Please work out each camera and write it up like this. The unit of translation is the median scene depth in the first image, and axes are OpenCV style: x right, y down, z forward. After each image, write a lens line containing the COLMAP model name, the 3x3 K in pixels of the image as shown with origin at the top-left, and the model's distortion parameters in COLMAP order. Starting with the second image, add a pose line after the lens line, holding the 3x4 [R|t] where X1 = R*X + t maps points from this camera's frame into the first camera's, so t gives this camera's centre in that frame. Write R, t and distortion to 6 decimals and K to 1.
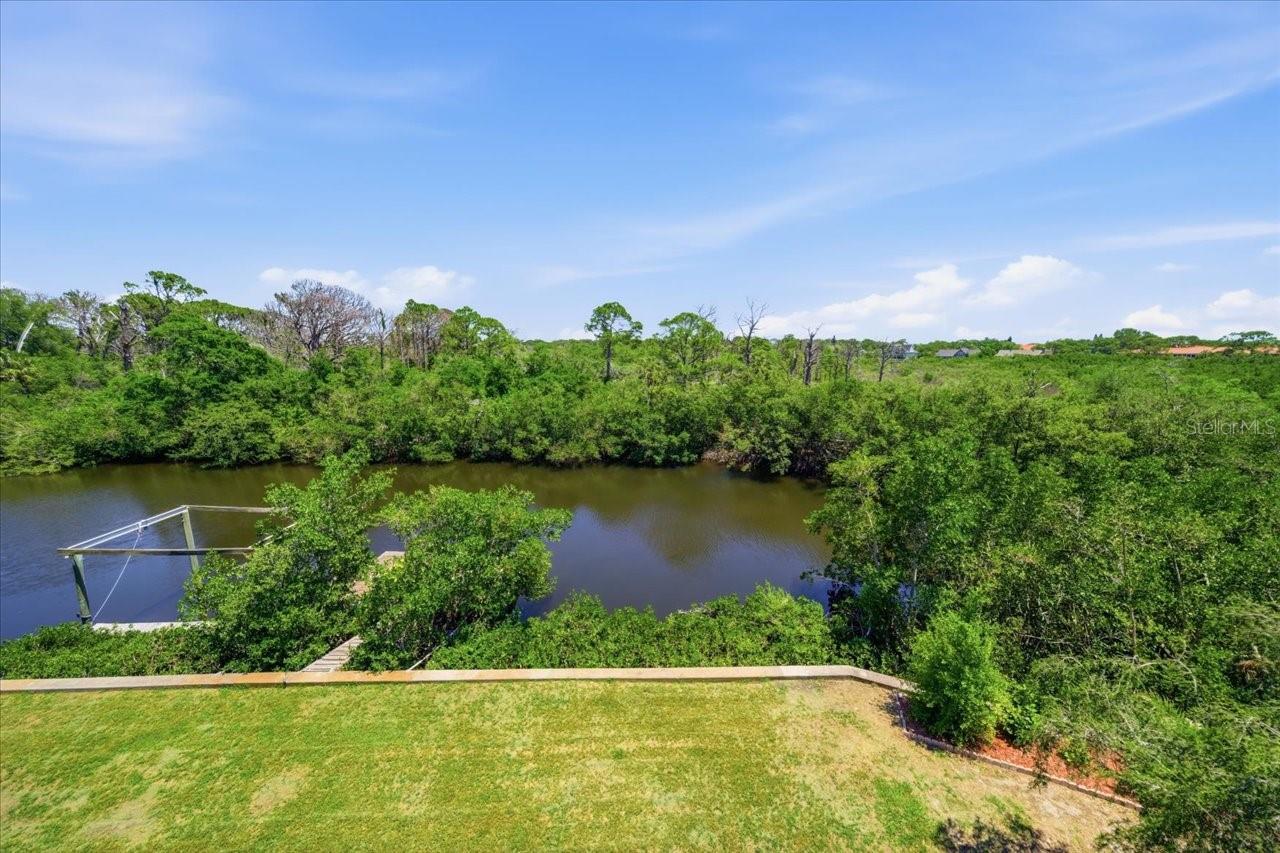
lens RADIAL K [[467.0, 0, 637.2], [0, 467.0, 429.6], [0, 0, 1]] dist [0.021614, 0.000353]
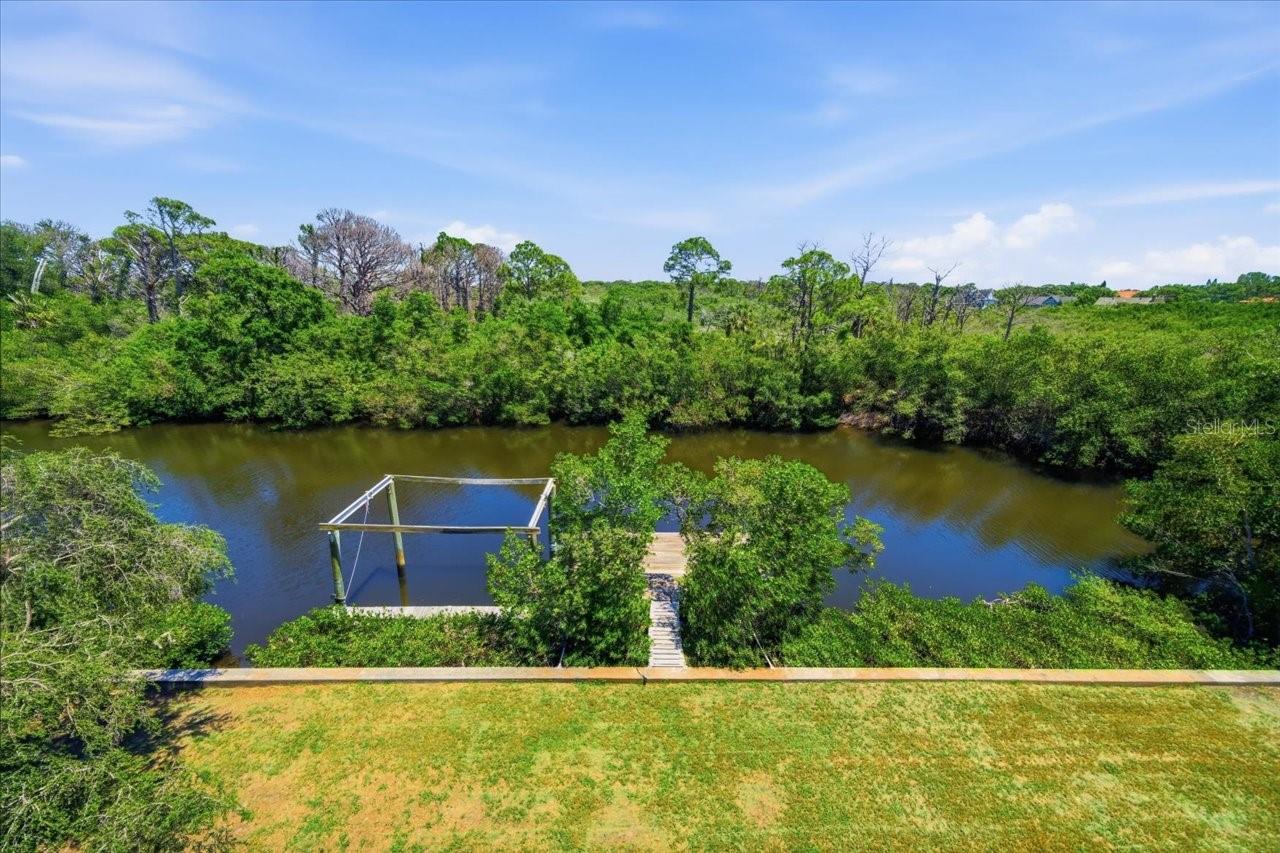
lens RADIAL K [[538.1, 0, 649.1], [0, 538.1, 419.3], [0, 0, 1]] dist [0.008935, 0.000248]
pose [[0.999976, 0.006703, 0.001842, -0.215196], [-0.006803, 0.998101, 0.061230, -0.003181], [-0.001429, -0.061241, 0.998122, 0.008102]]
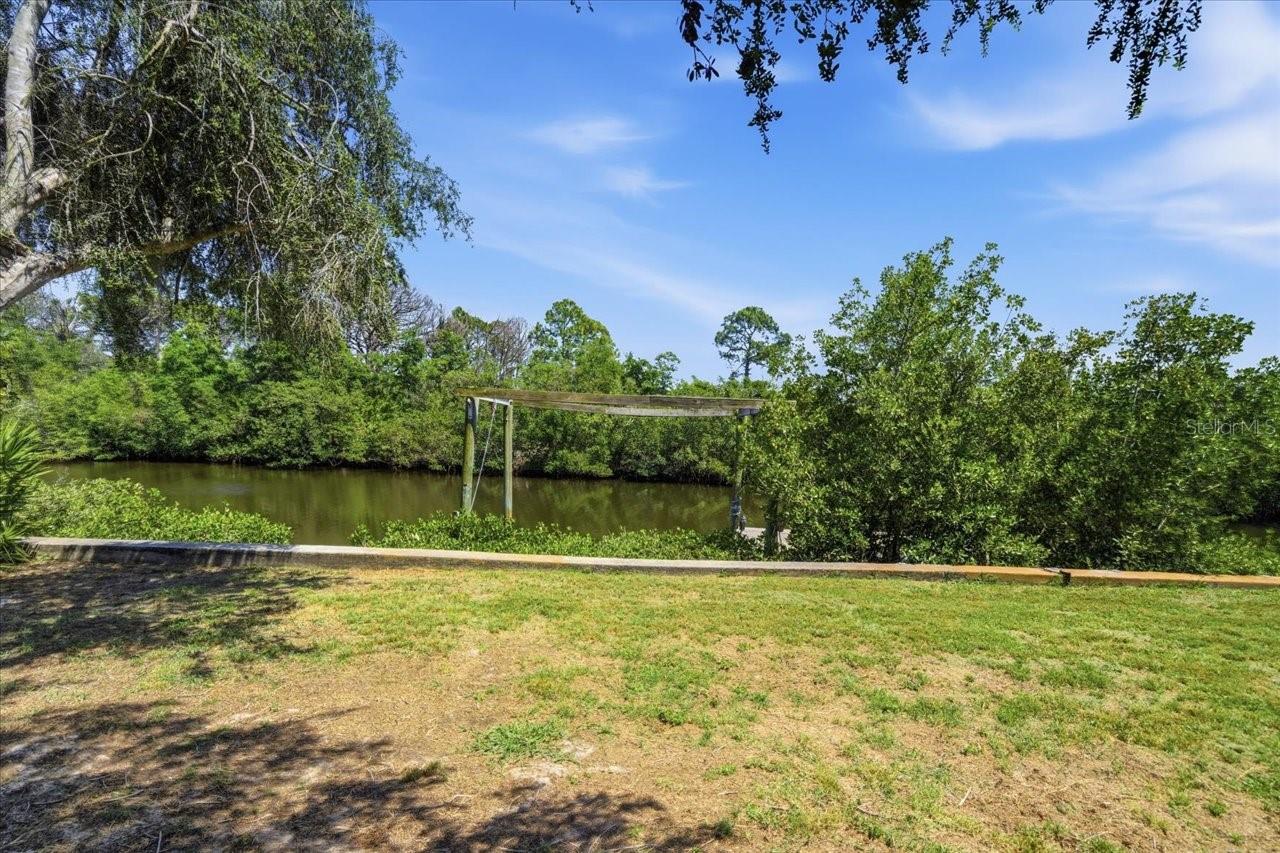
lens RADIAL K [[600.3, 0, 651.6], [0, 600.3, 445.3], [0, 0, 1]] dist [0.009907, 0.002159]
pose [[0.999006, 0.041589, 0.016031, -0.350901], [-0.038936, 0.989350, -0.140255, 0.146043], [-0.021693, 0.139491, 0.989986, 0.101618]]
